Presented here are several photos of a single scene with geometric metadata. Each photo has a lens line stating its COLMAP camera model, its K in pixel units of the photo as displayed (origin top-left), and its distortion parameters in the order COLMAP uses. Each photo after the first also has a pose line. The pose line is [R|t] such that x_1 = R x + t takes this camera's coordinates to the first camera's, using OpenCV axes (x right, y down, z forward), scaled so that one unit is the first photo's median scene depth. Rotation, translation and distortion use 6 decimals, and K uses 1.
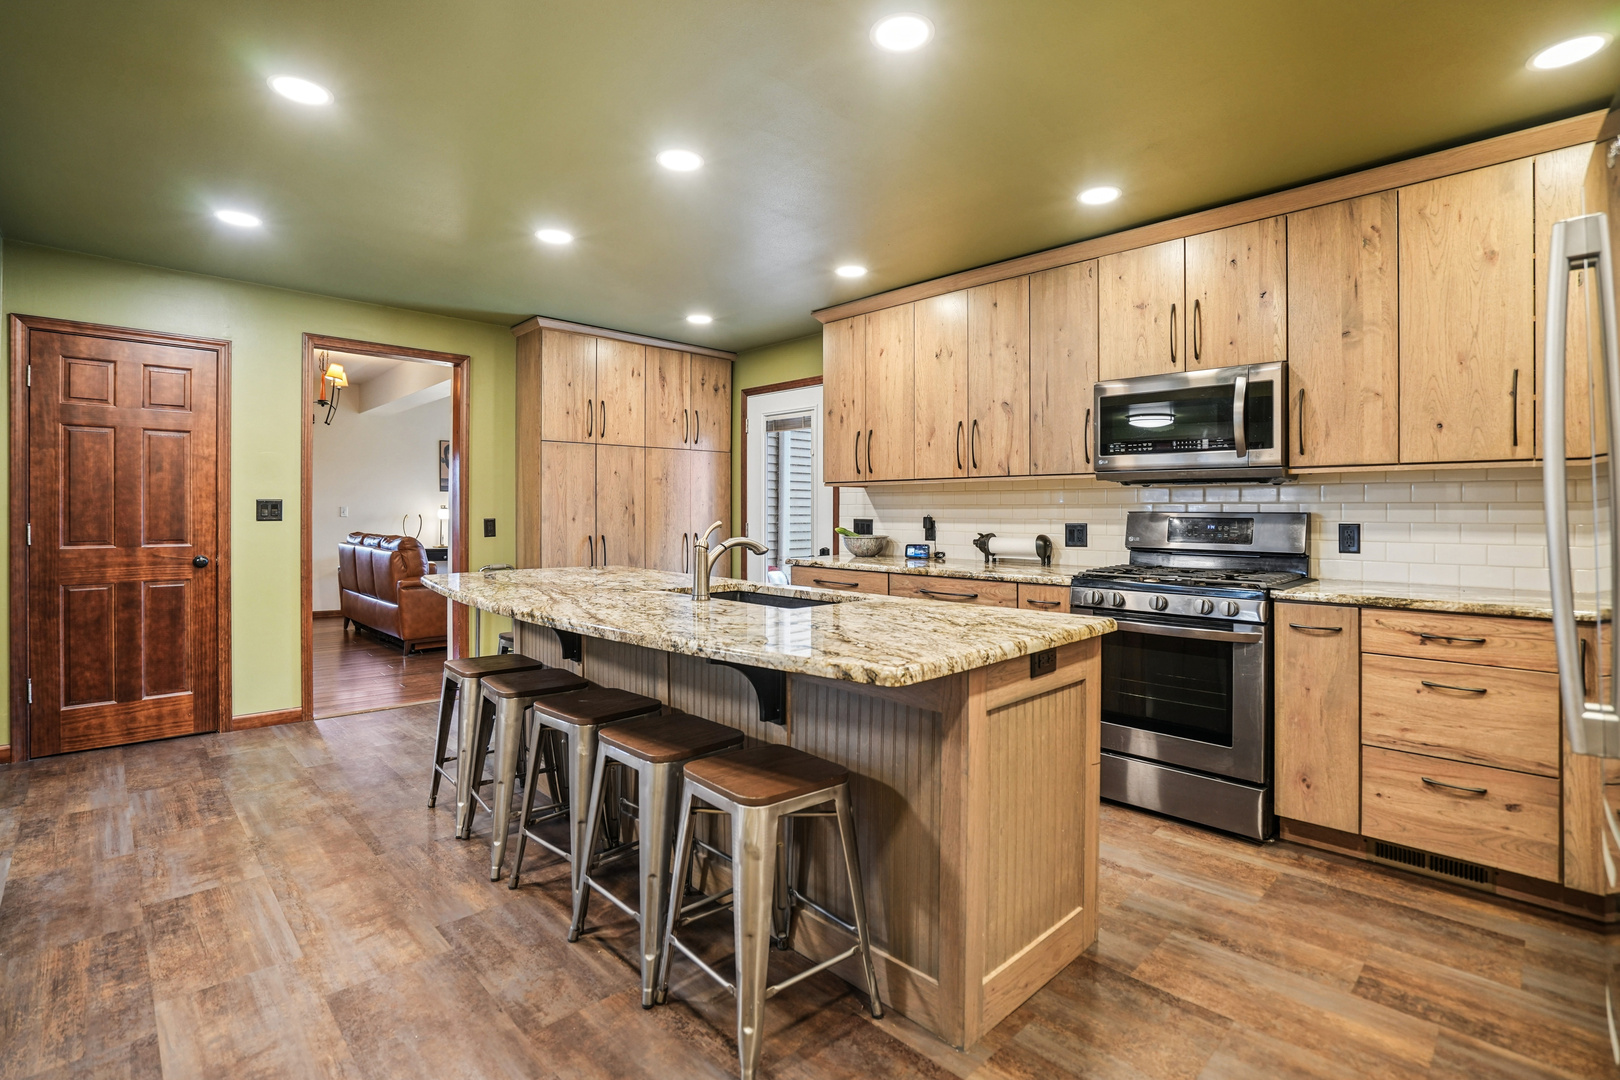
lens RADIAL K [[748.3, 0, 788.0], [0, 748.3, 520.6], [0, 0, 1]] dist [-0.033766, 0.007551]
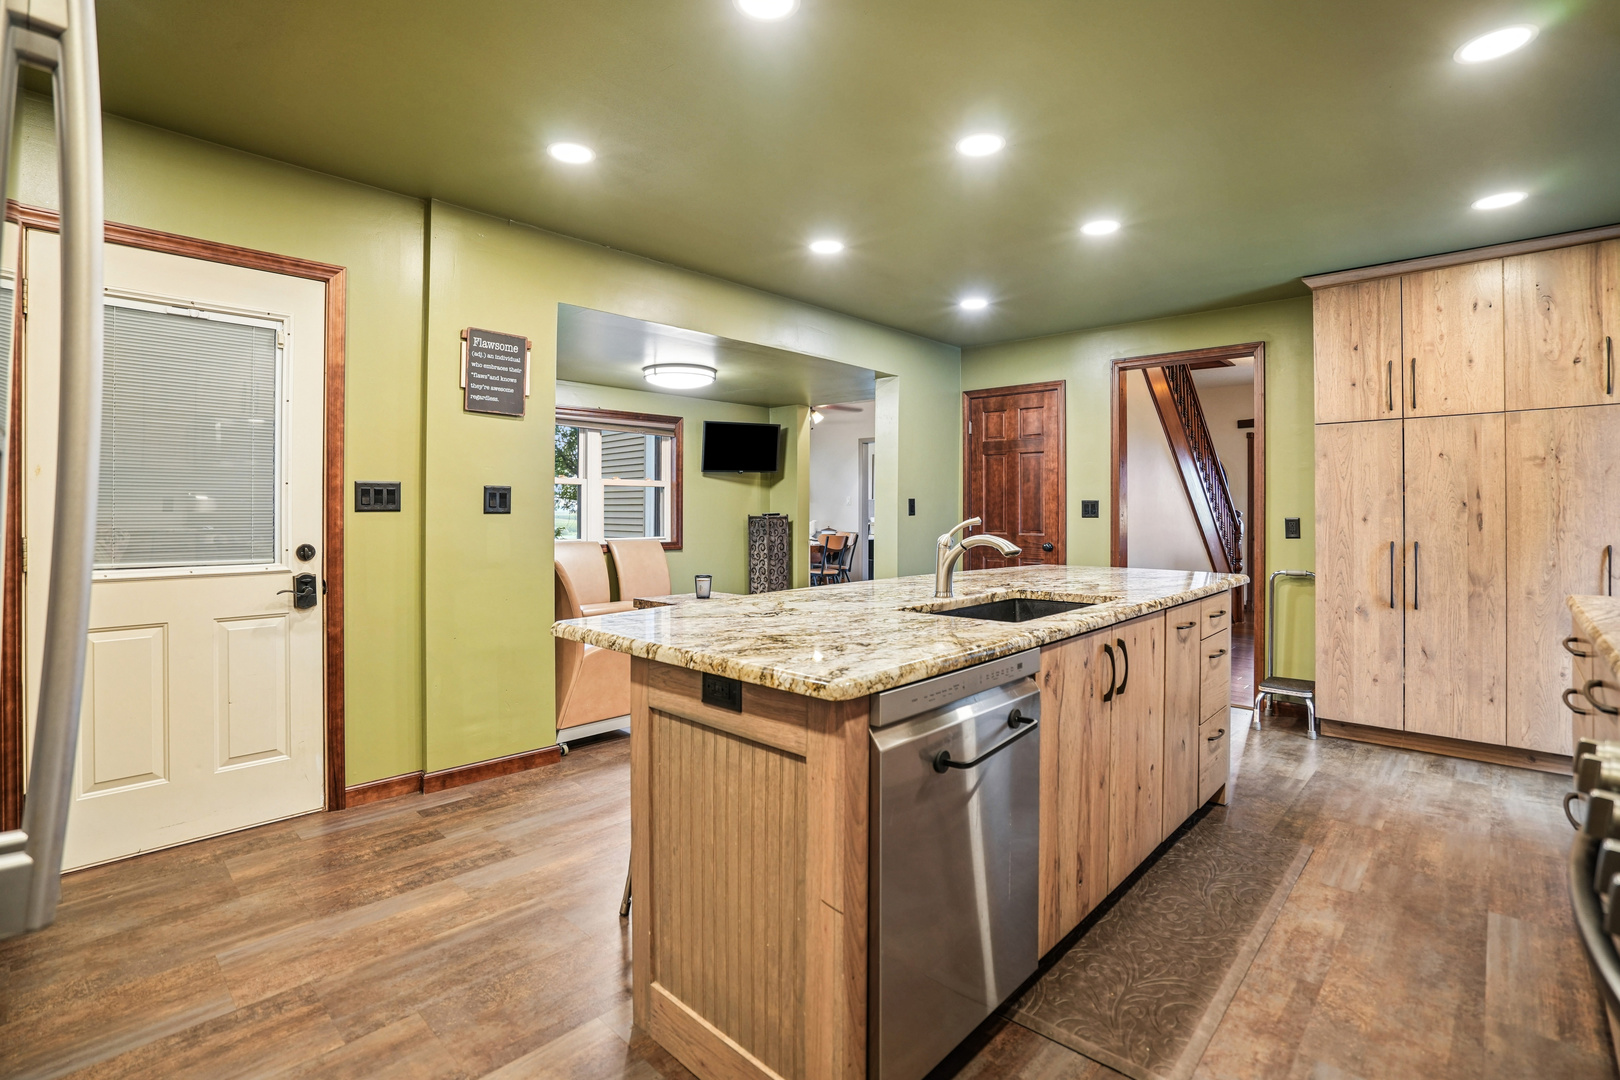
lens RADIAL K [[748.3, 0, 821.1], [0, 748.3, 497.7], [0, 0, 1]] dist [-0.033766, 0.007551]
pose [[0.078966, -0.015583, -0.996756, 0.443982], [-0.009086, 0.999825, -0.016350, -0.007253], [0.996836, 0.010348, 0.078811, 0.386384]]
